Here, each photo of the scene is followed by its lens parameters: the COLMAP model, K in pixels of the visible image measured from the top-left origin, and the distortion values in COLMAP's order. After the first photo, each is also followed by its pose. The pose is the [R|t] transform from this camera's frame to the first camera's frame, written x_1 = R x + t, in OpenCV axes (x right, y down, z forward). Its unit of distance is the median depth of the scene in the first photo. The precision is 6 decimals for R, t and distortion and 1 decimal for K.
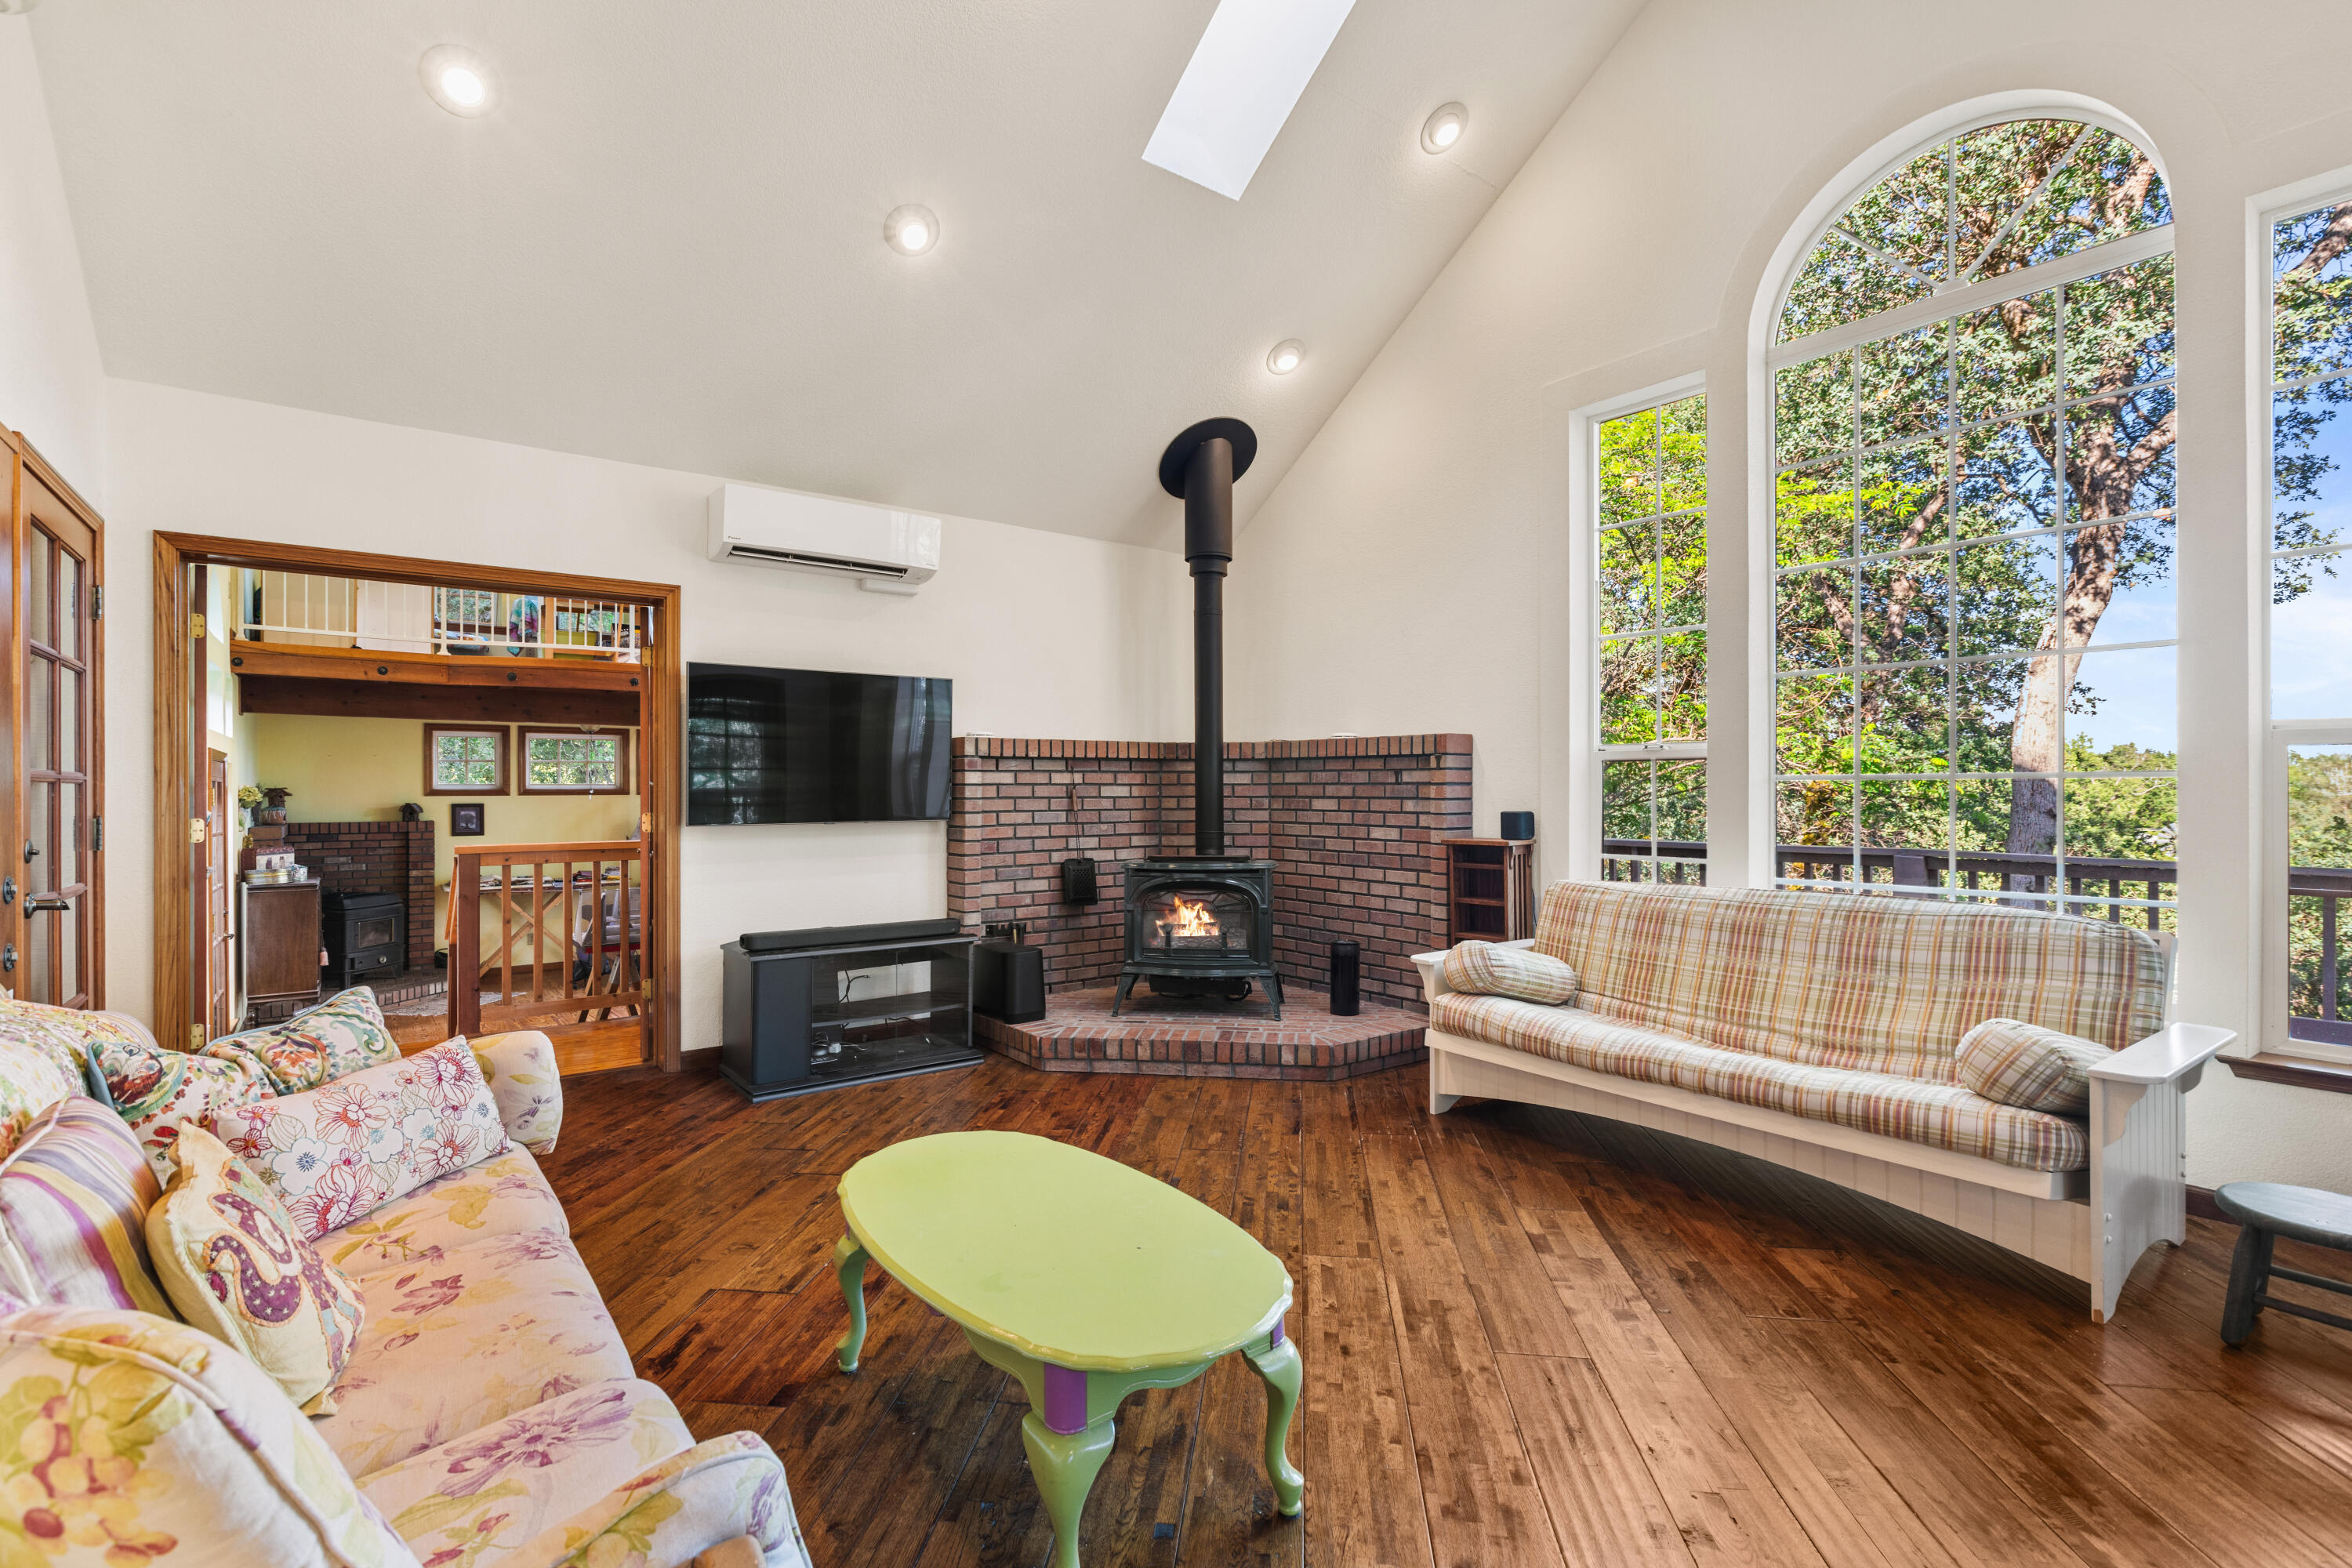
lens RADIAL K [[1053.8, 0, 1172.2], [0, 1053.8, 779.6], [0, 0, 1]] dist [-0.001544, 0.000490]
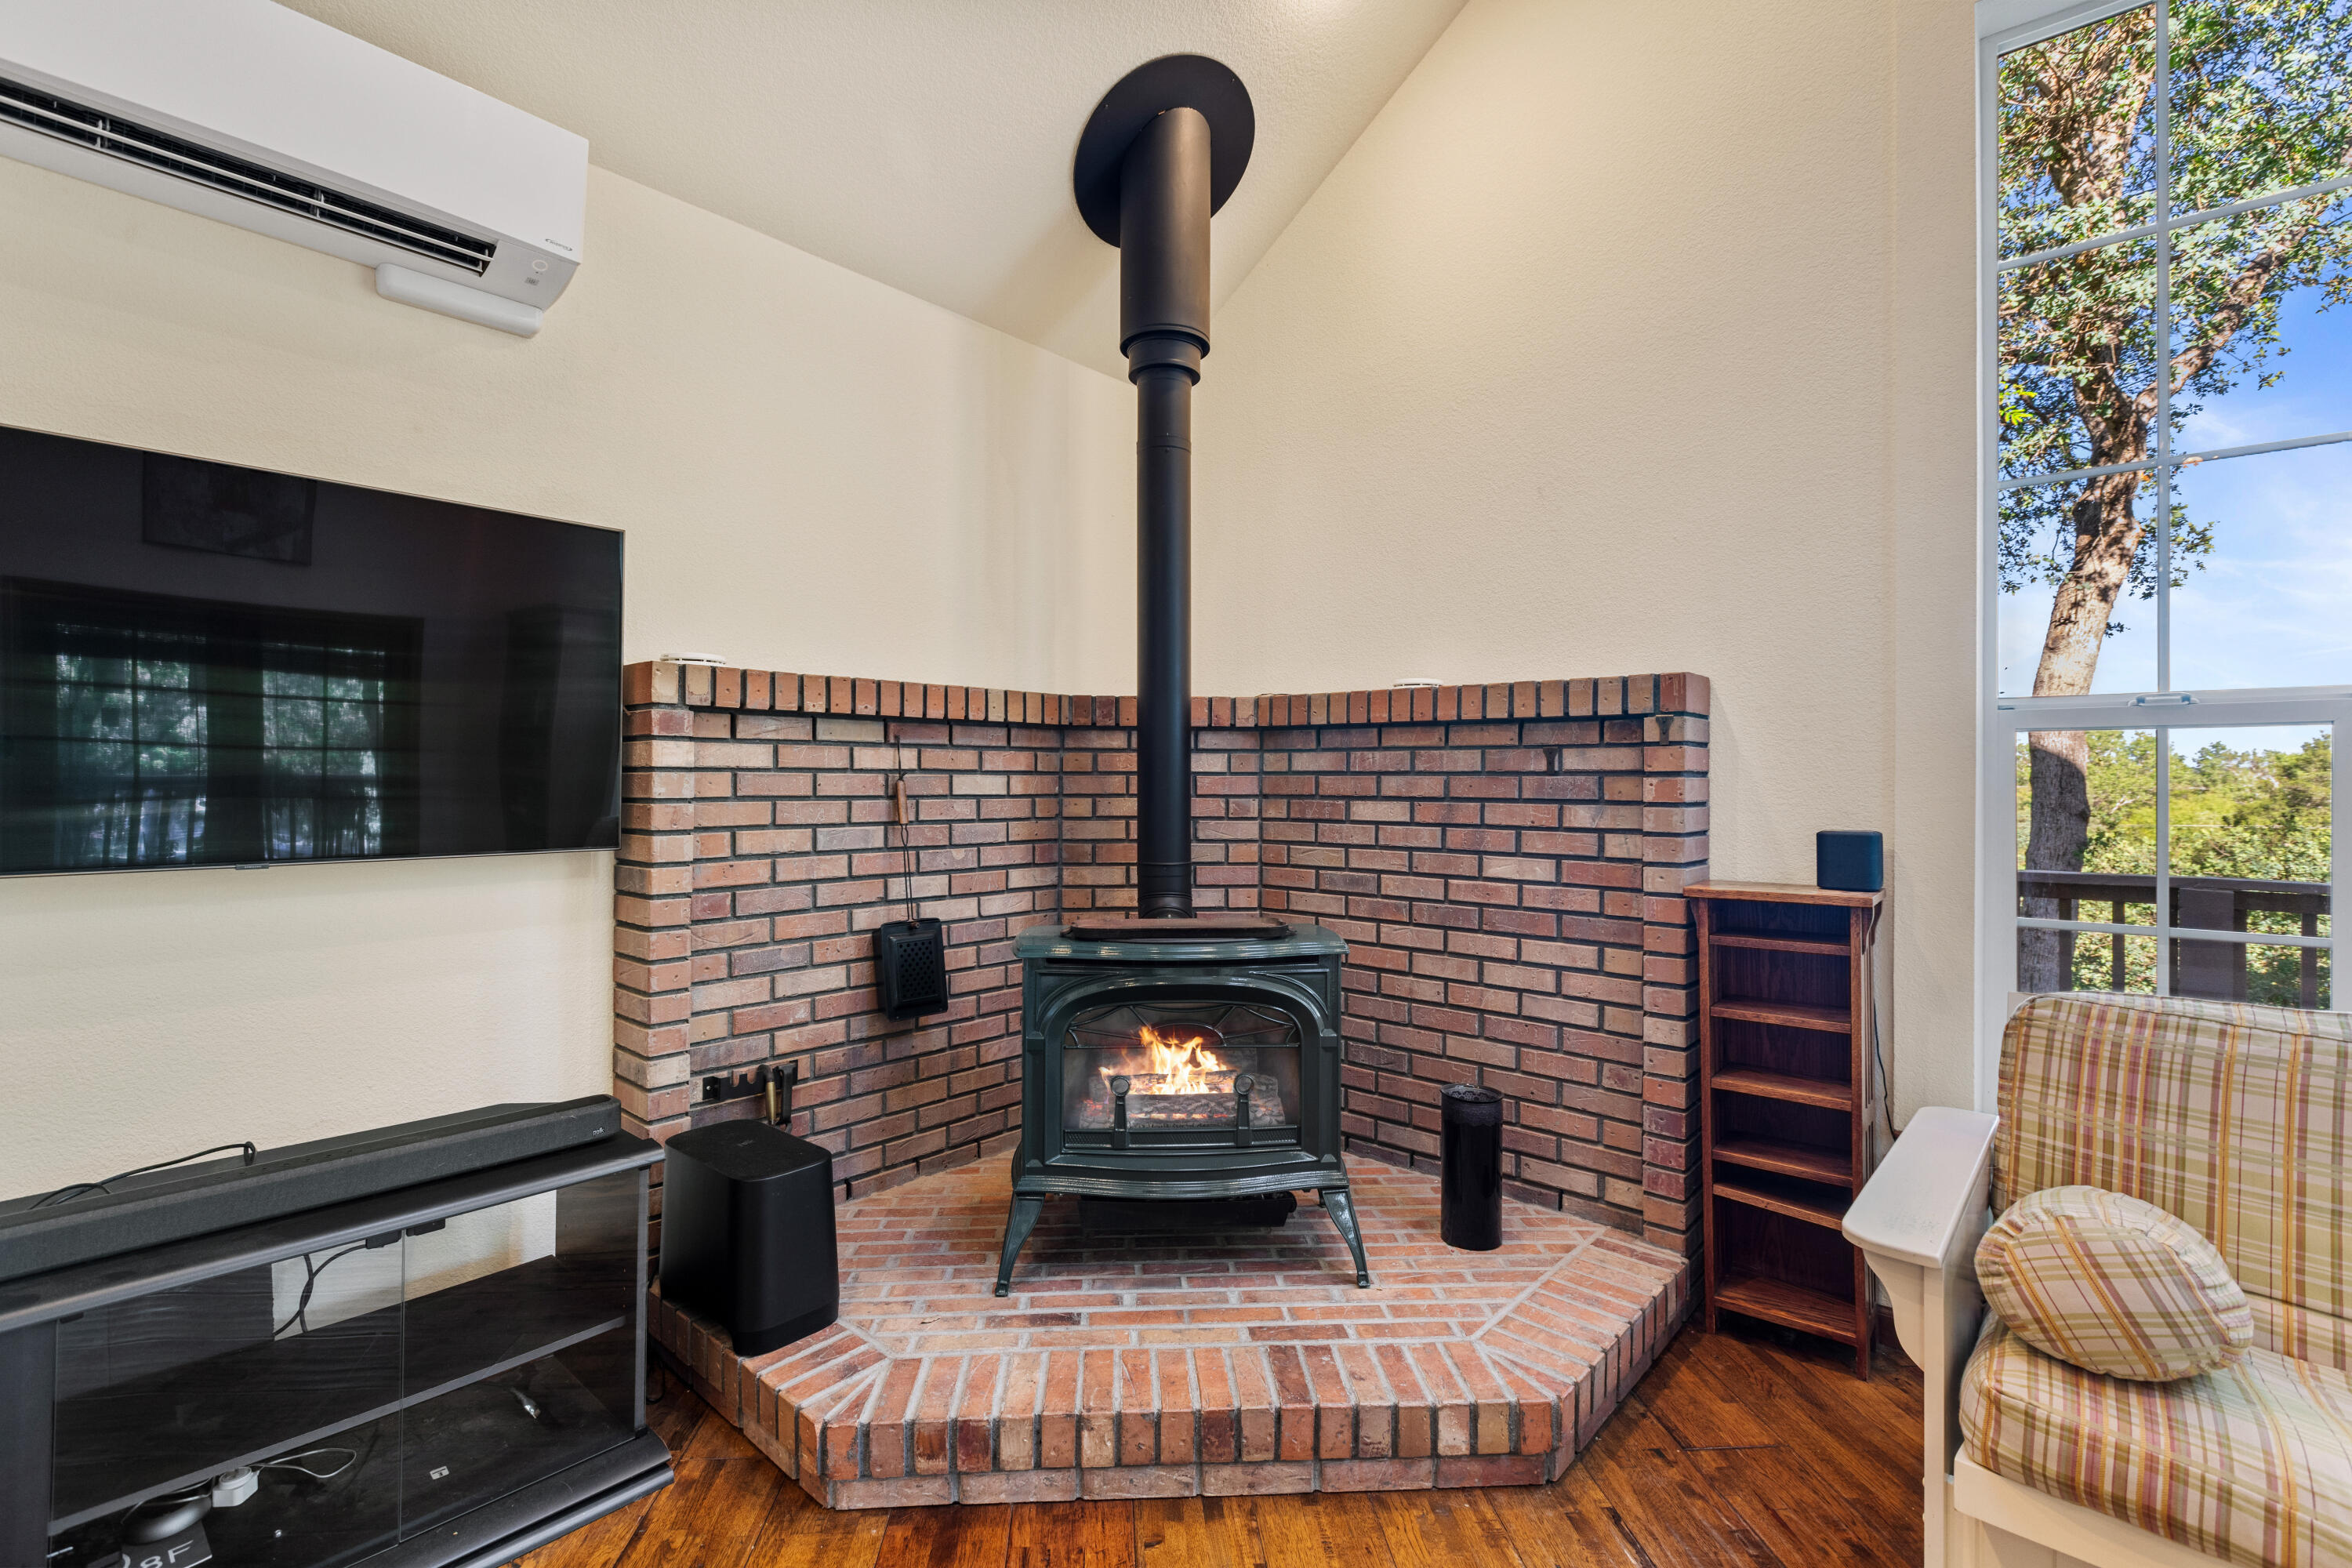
lens RADIAL K [[1053.8, 0, 1173.8], [0, 1053.8, 772.8], [0, 0, 1]] dist [-0.001544, 0.000490]
pose [[0.982291, 0.006608, 0.187248, -0.061951], [-0.006889, 0.999976, 0.000853, 0.004365], [-0.187237, -0.002128, 0.982312, 0.504453]]
